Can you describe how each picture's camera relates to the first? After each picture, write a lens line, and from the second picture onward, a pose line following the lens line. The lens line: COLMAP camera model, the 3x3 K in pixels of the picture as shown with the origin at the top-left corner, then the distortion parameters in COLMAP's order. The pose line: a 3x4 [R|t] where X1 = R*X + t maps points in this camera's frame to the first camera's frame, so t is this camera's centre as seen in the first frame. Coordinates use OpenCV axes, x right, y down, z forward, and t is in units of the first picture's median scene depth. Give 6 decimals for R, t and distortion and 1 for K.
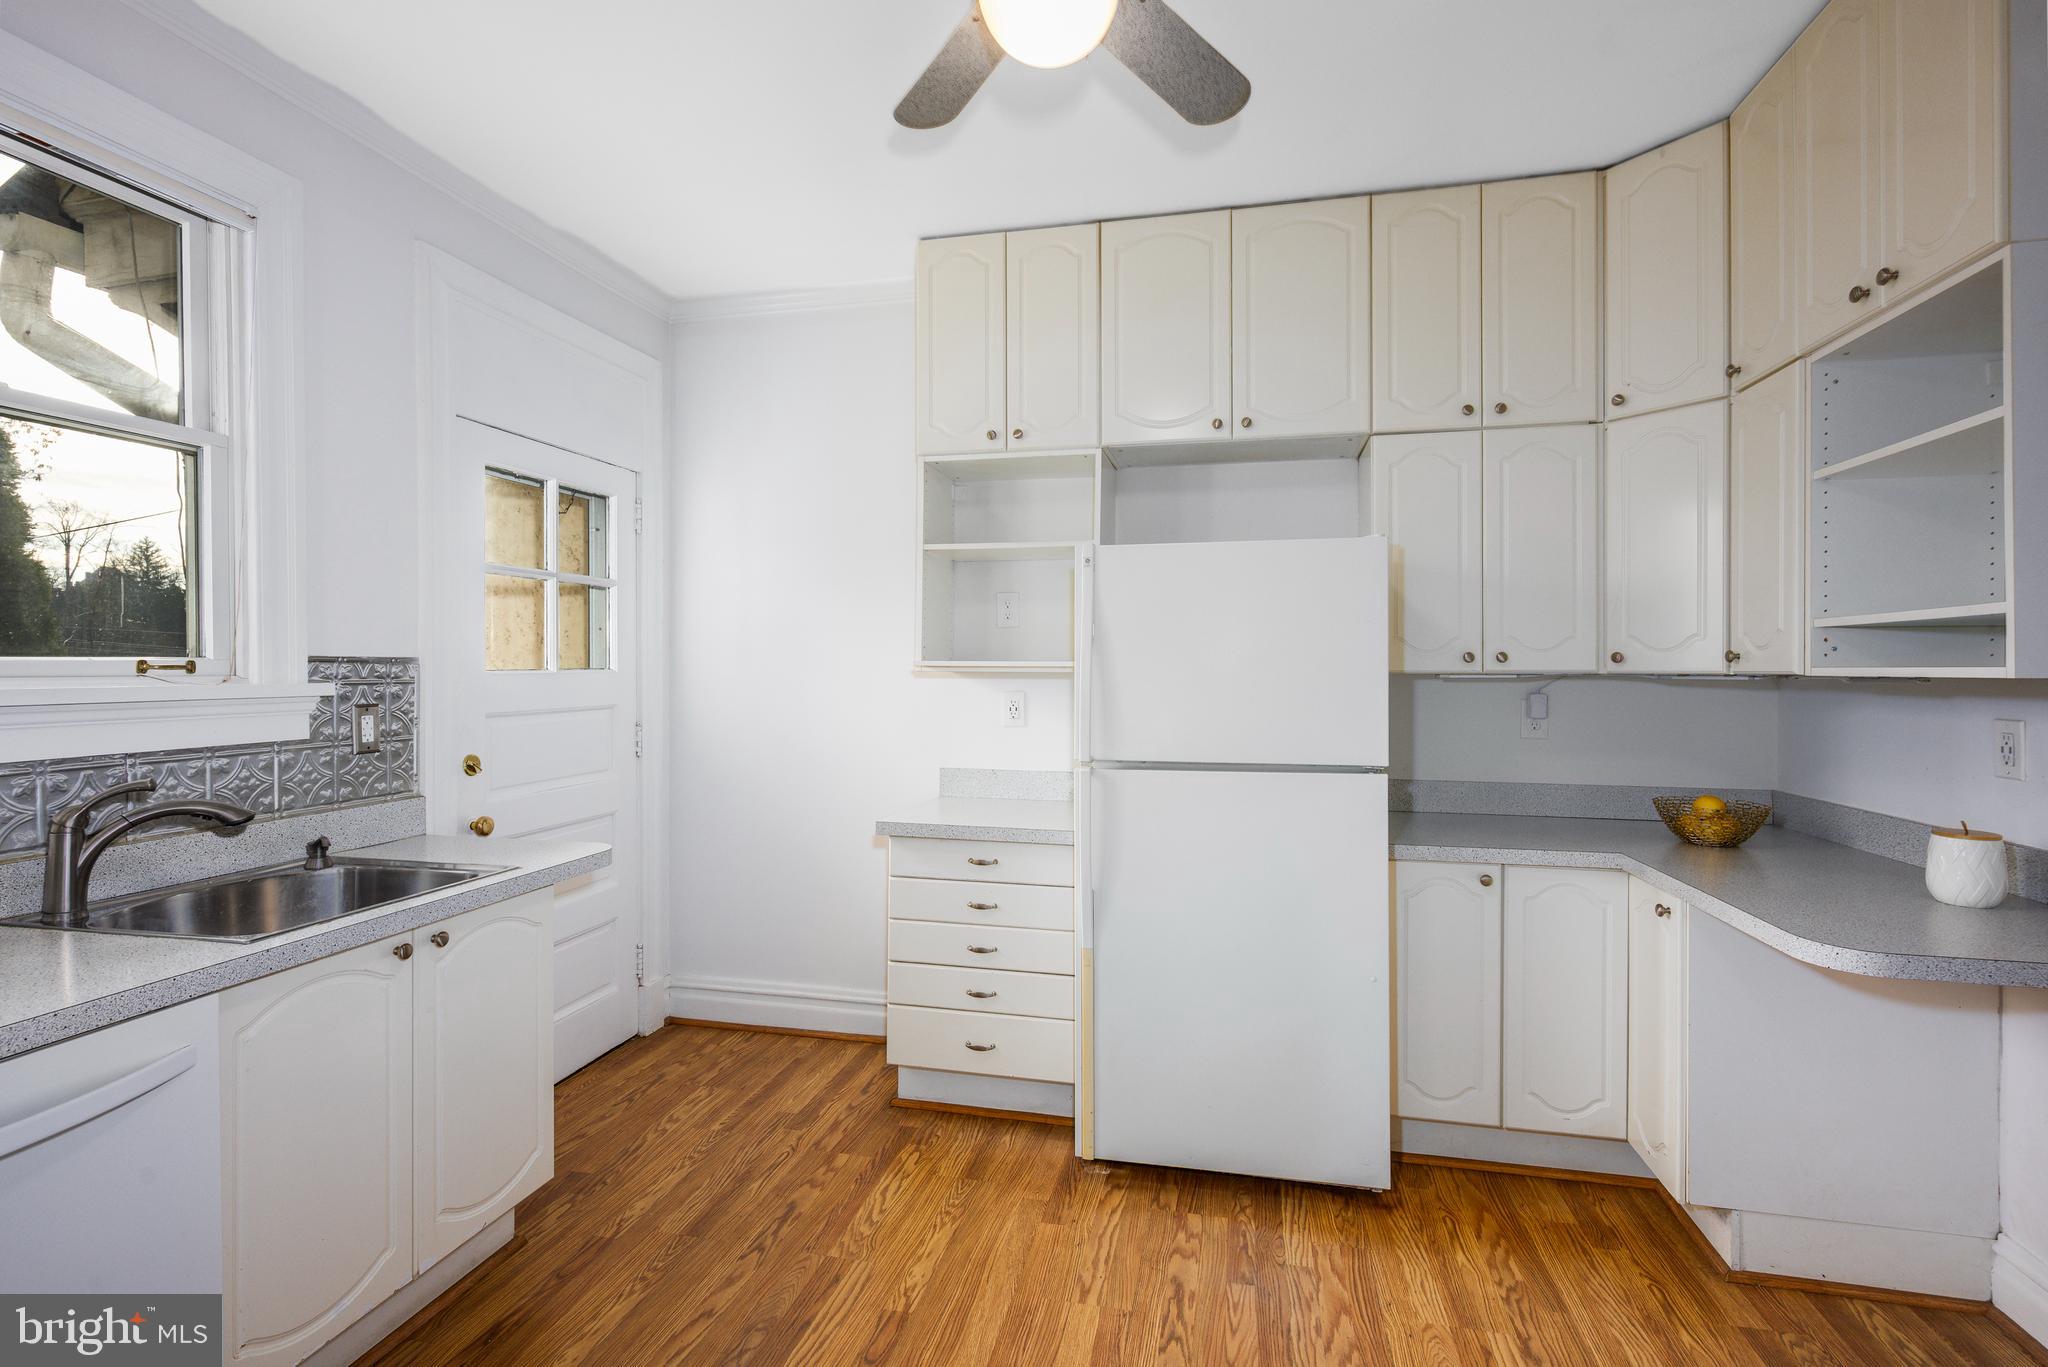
lens RADIAL K [[957.5, 0, 1017.1], [0, 957.5, 671.0], [0, 0, 1]] dist [0.001557, 0.000111]
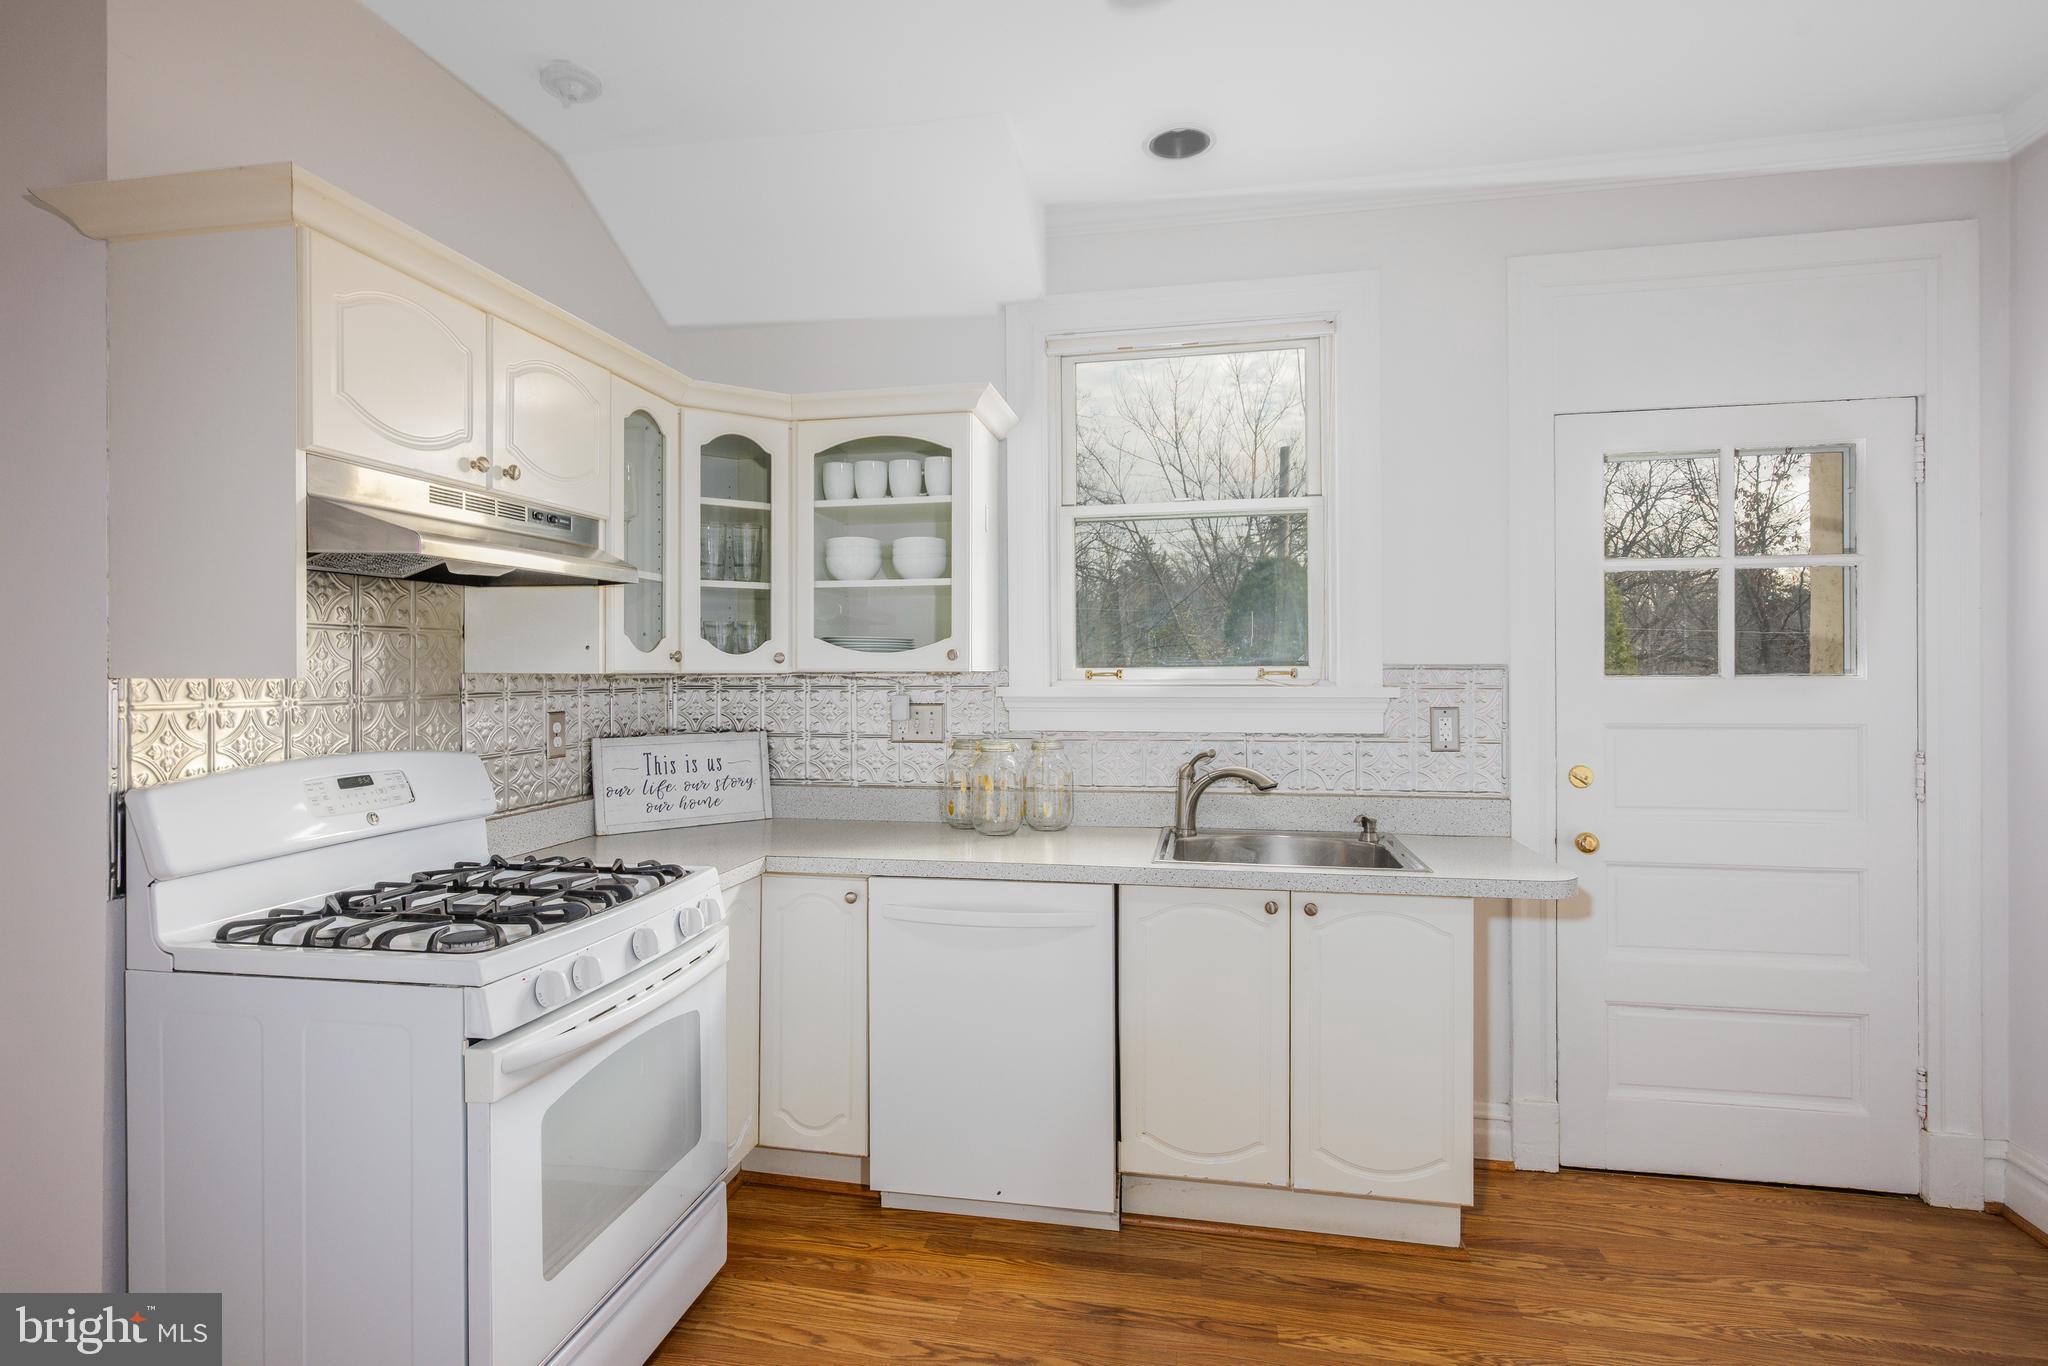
lens RADIAL K [[1000.5, 0, 1038.1], [0, 1000.5, 674.0], [0, 0, 1]] dist [0.000654, 0.000826]
pose [[0.057582, -0.000713, -0.998341, 0.418892], [-0.003678, 0.999993, -0.000926, -0.000938], [0.998334, 0.003725, 0.057579, 0.432063]]
